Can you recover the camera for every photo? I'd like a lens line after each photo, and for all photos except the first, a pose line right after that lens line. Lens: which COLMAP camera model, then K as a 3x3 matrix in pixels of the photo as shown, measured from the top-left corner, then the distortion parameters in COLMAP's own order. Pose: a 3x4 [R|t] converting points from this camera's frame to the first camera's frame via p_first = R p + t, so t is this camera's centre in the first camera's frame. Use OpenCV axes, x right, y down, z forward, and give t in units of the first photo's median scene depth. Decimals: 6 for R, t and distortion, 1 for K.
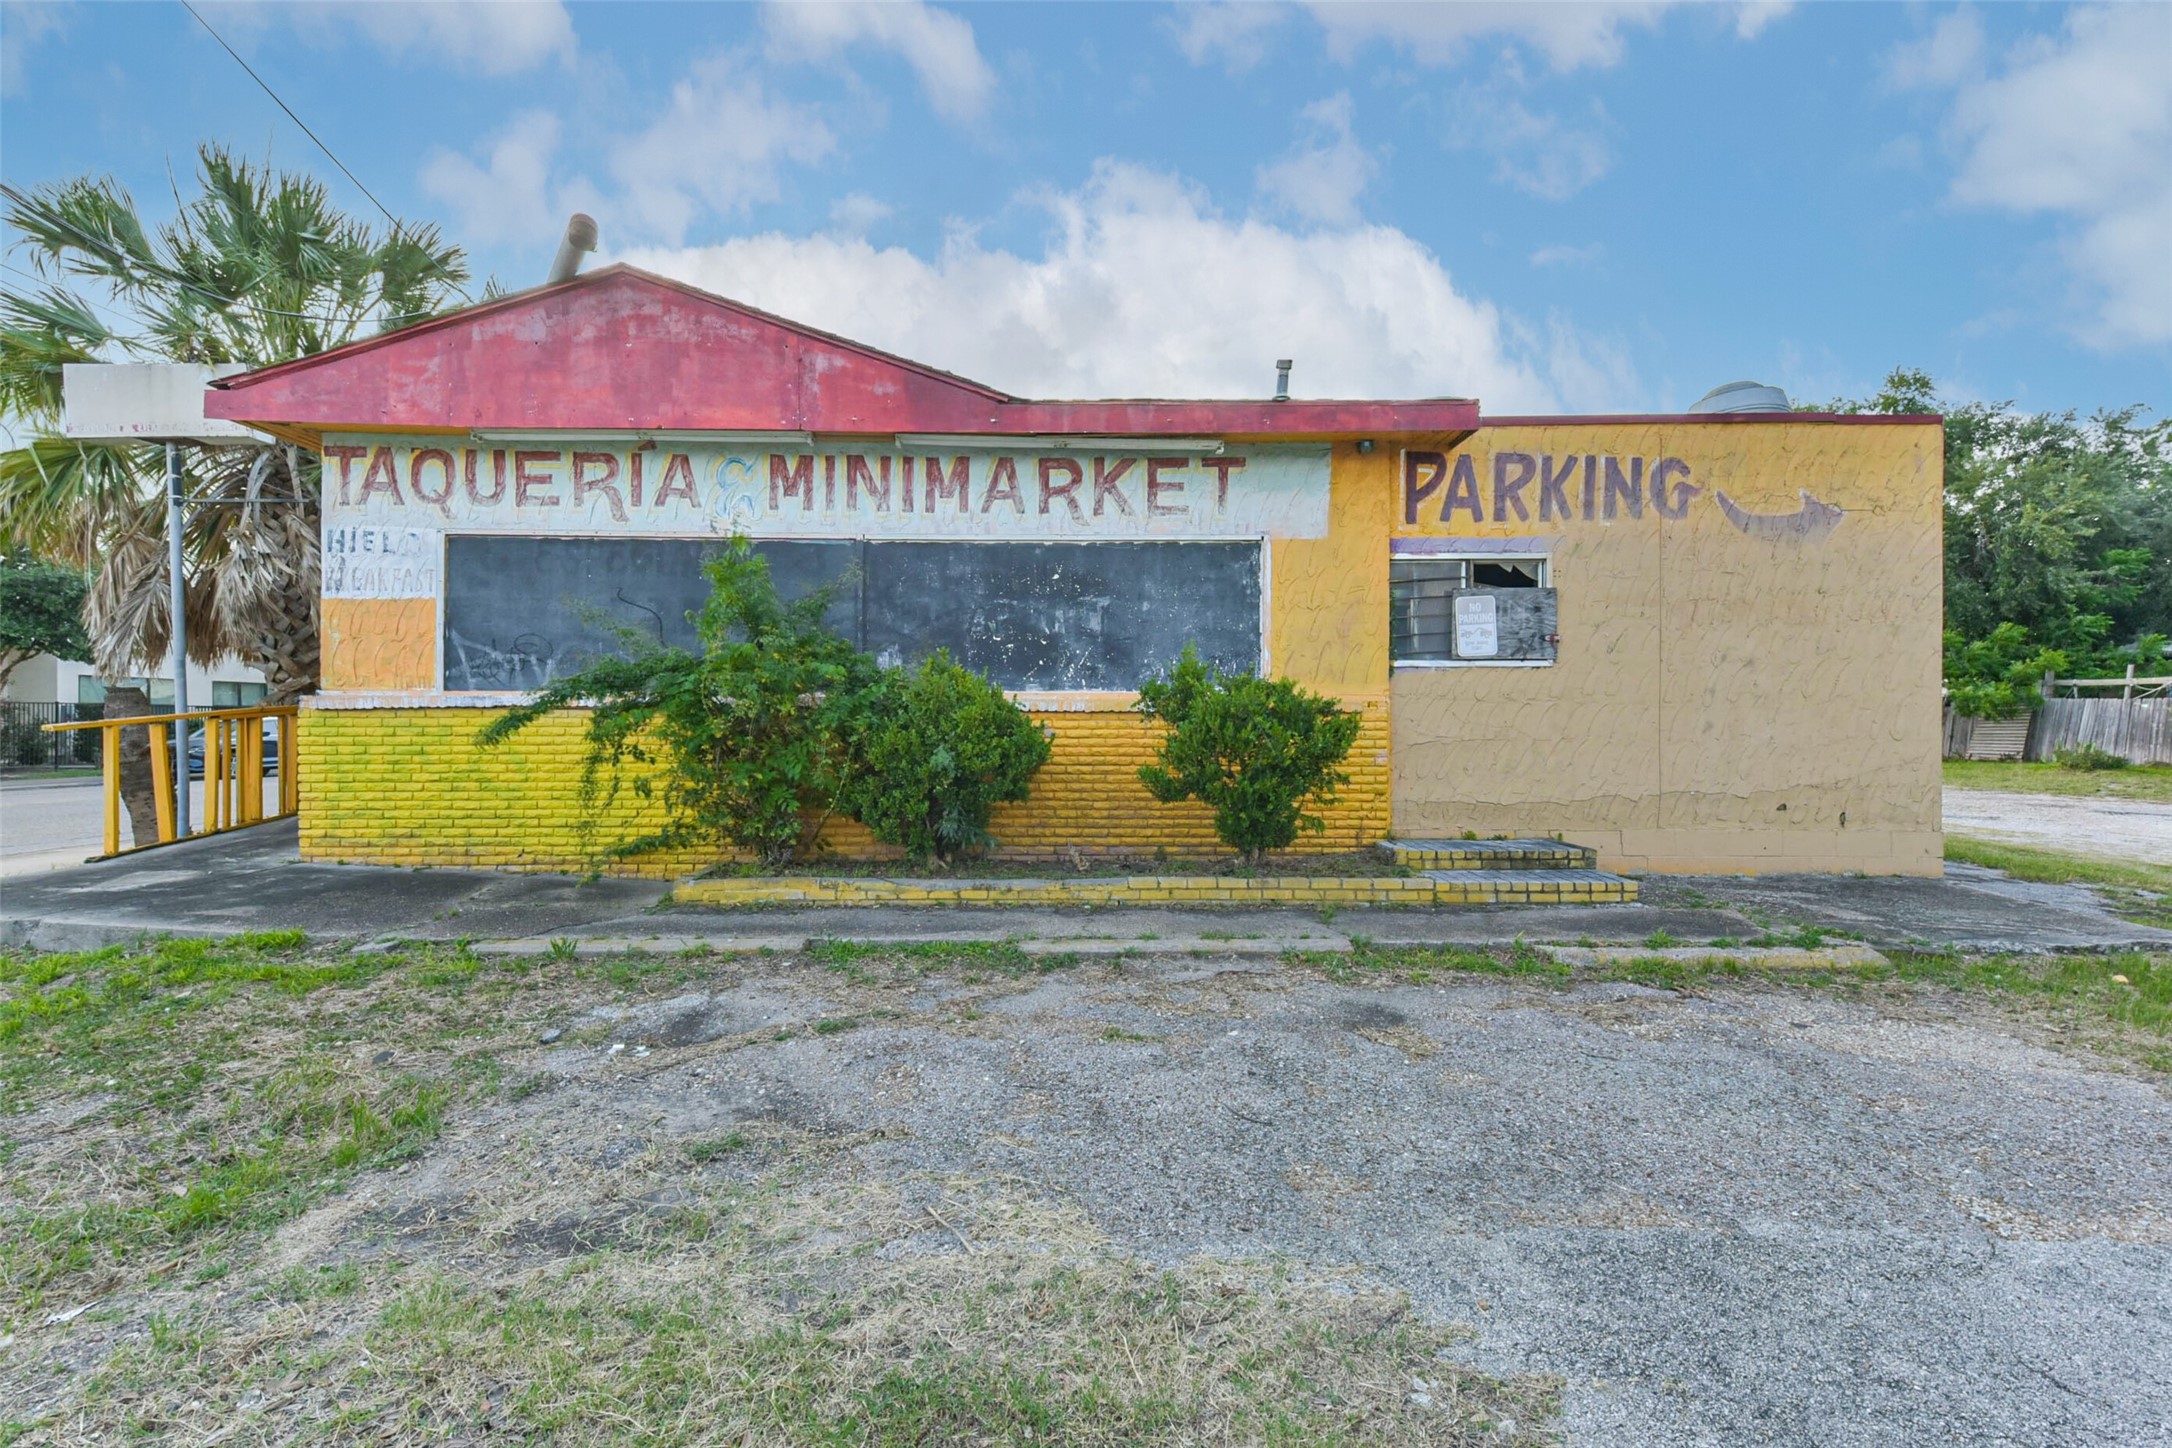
lens RADIAL K [[906.4, 0, 1086.0], [0, 906.4, 724.0], [0, 0, 1]] dist [0.059463, -0.035643]
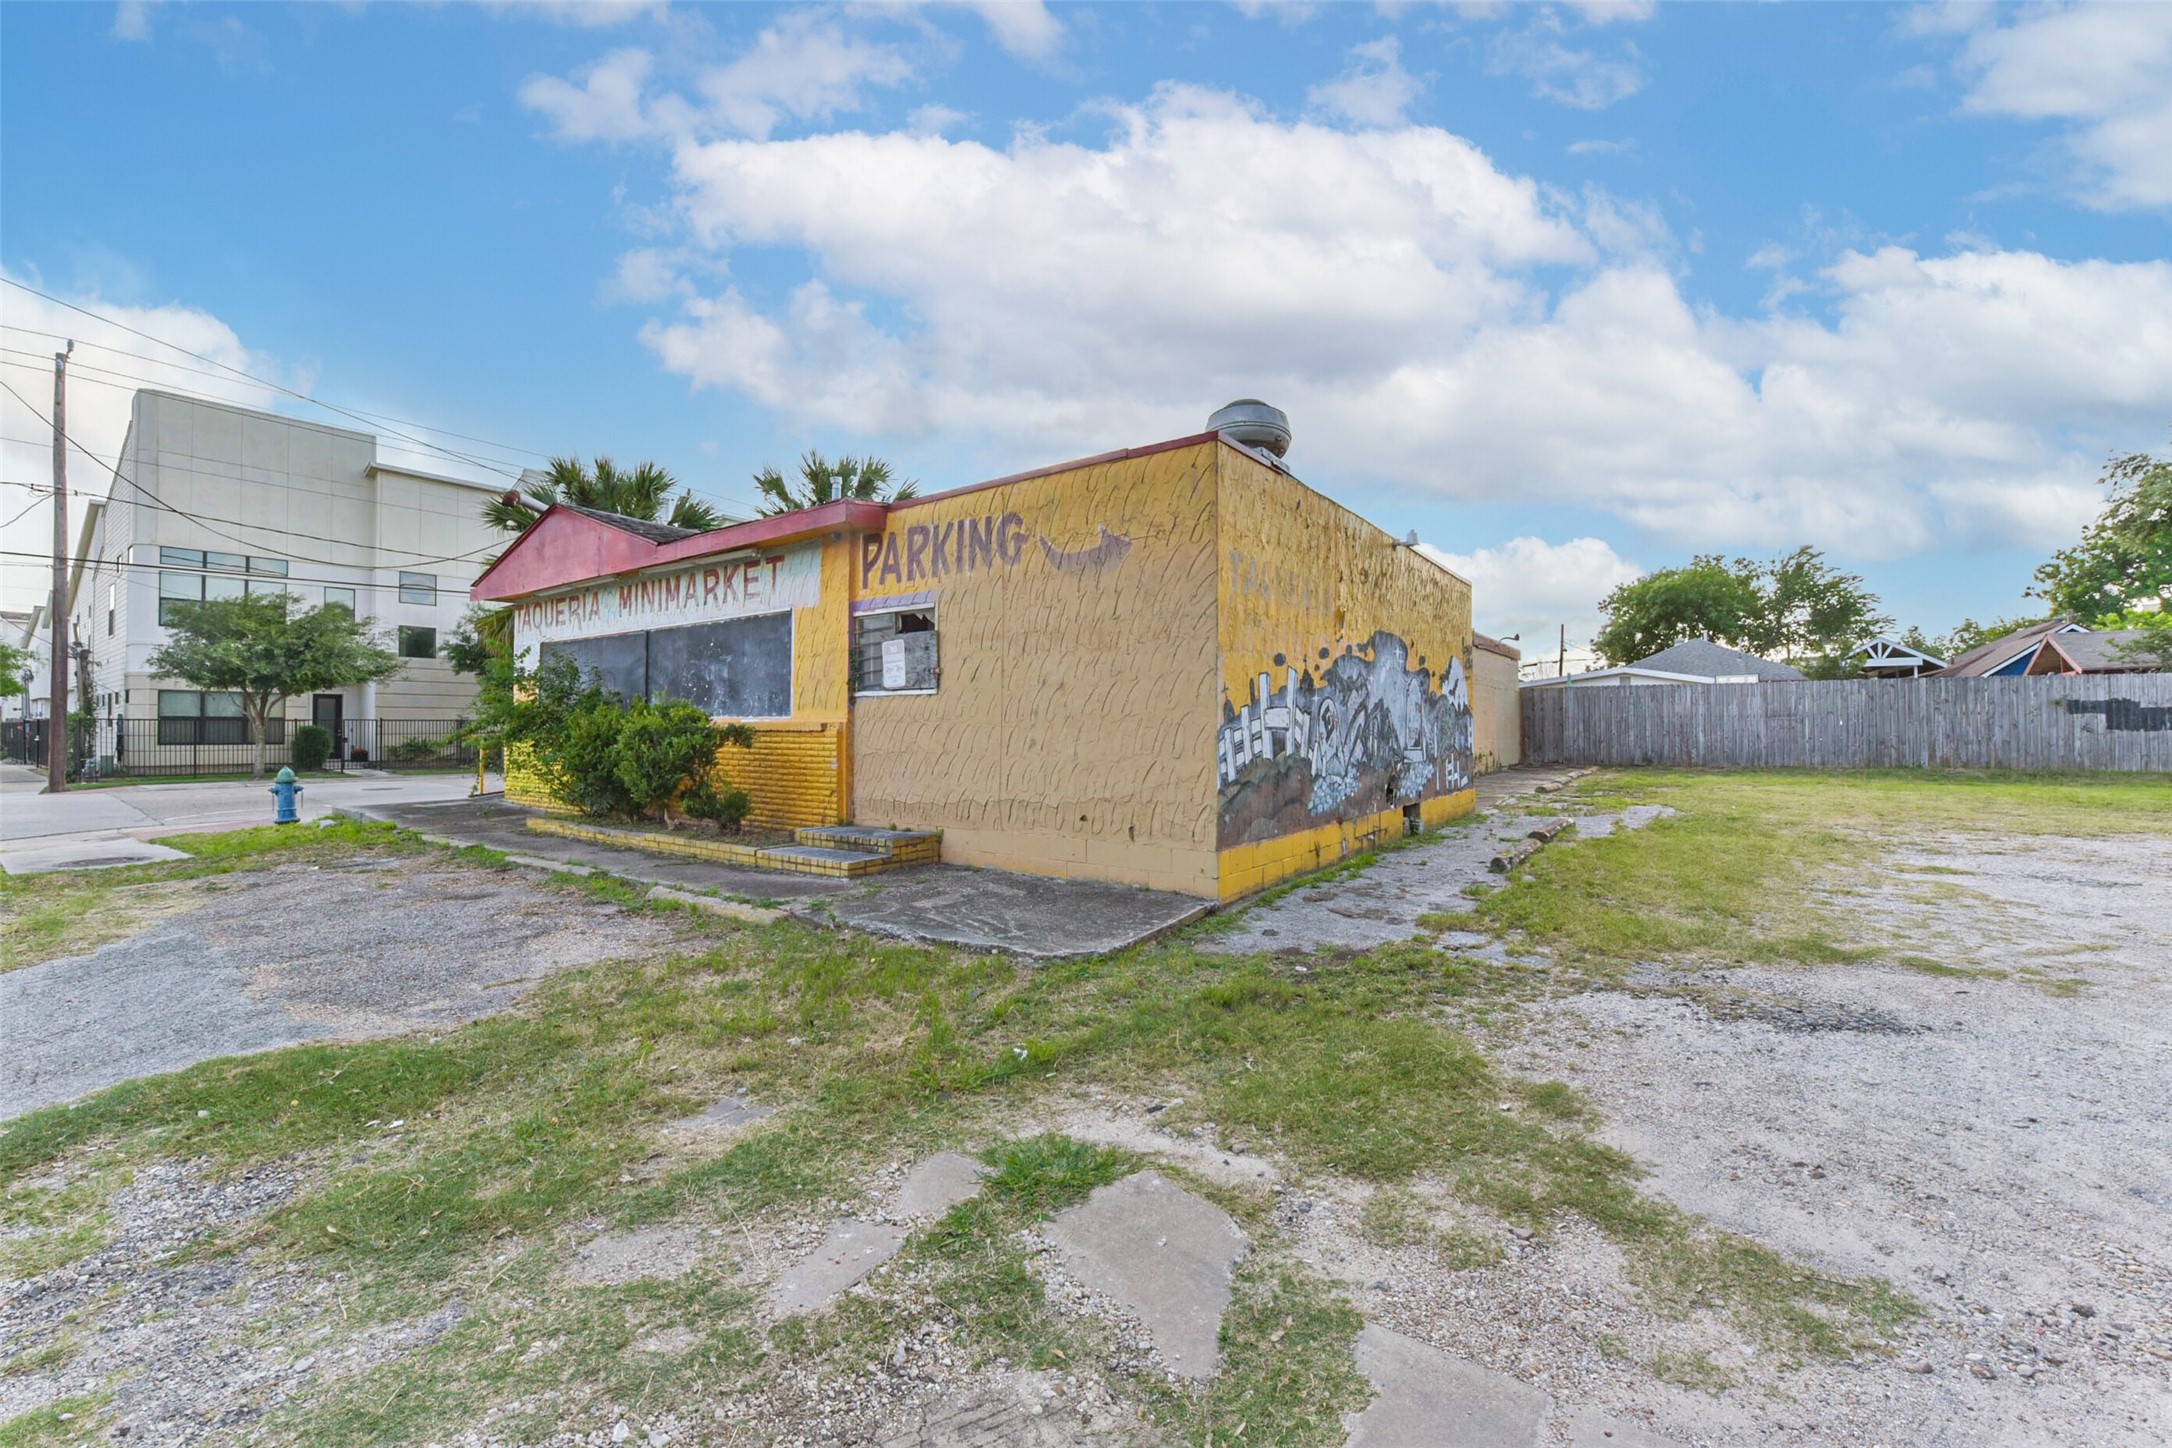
lens RADIAL K [[866.1, 0, 1082.5], [0, 866.1, 719.2], [0, 0, 1]] dist [-0.018158, -0.000741]
pose [[0.809264, -0.009080, -0.587374, 1.367202], [0.000202, 0.999885, -0.015178, -0.010876], [0.587445, 0.012165, 0.809173, 0.175681]]
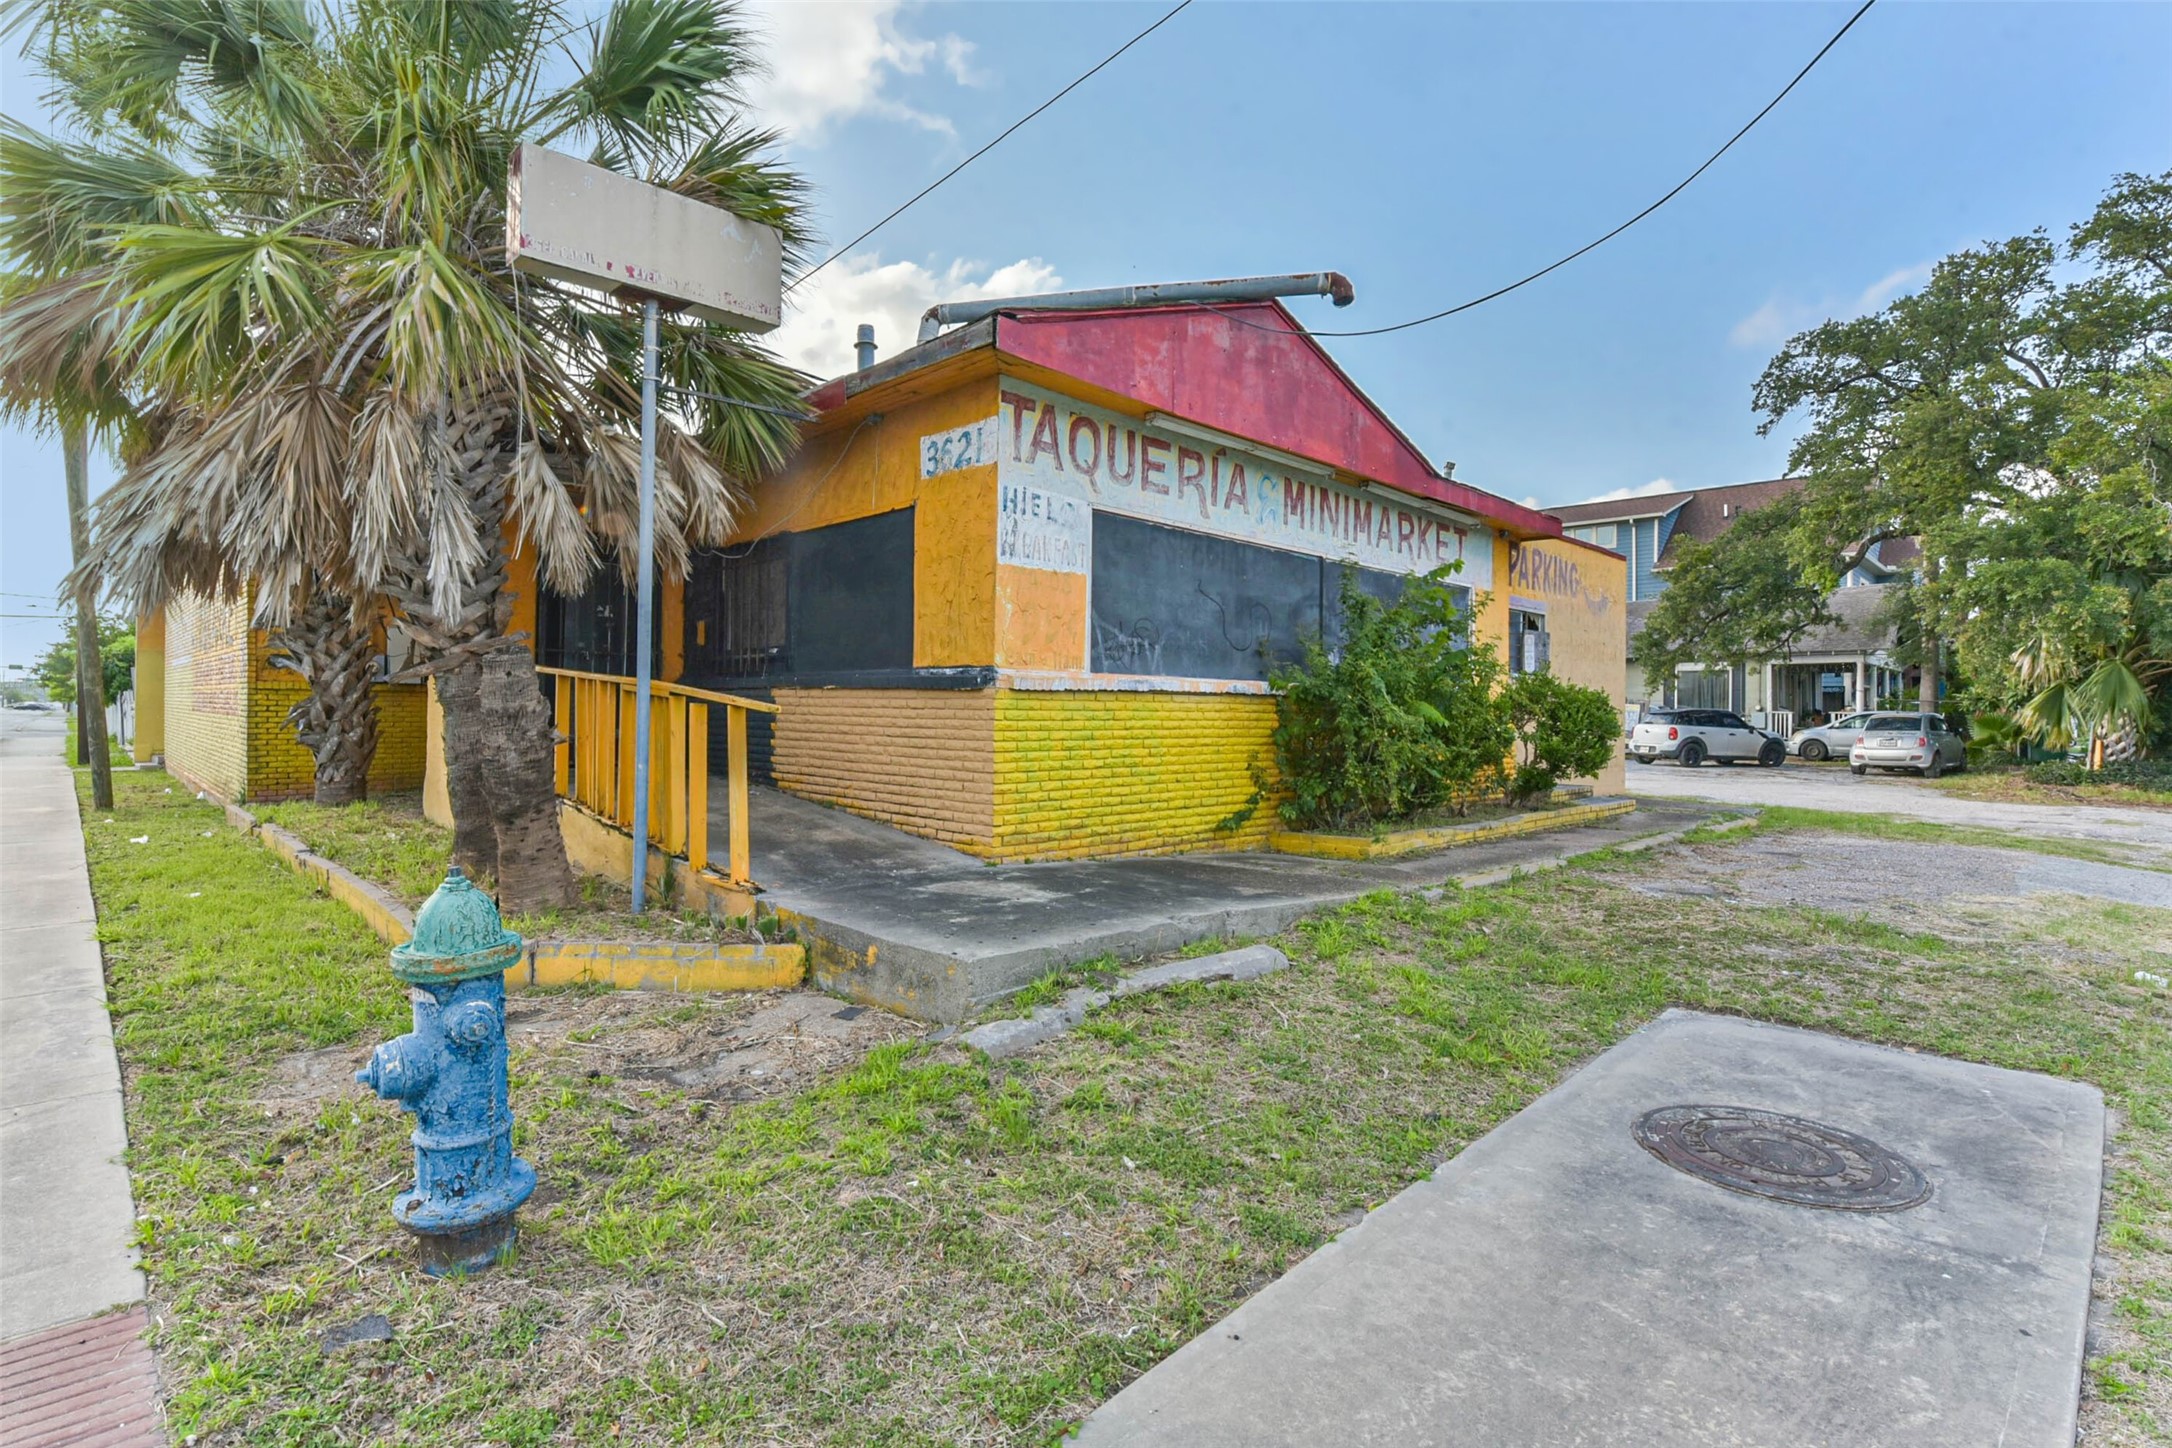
lens RADIAL K [[1029.1, 0, 1071.6], [0, 1029.1, 711.9], [0, 0, 1]] dist [0.001227, -0.021764]
pose [[0.722026, 0.006830, 0.691832, -1.432747], [-0.009646, 0.999953, 0.000195, 0.004278], [-0.691799, -0.006814, 0.722058, 0.247540]]
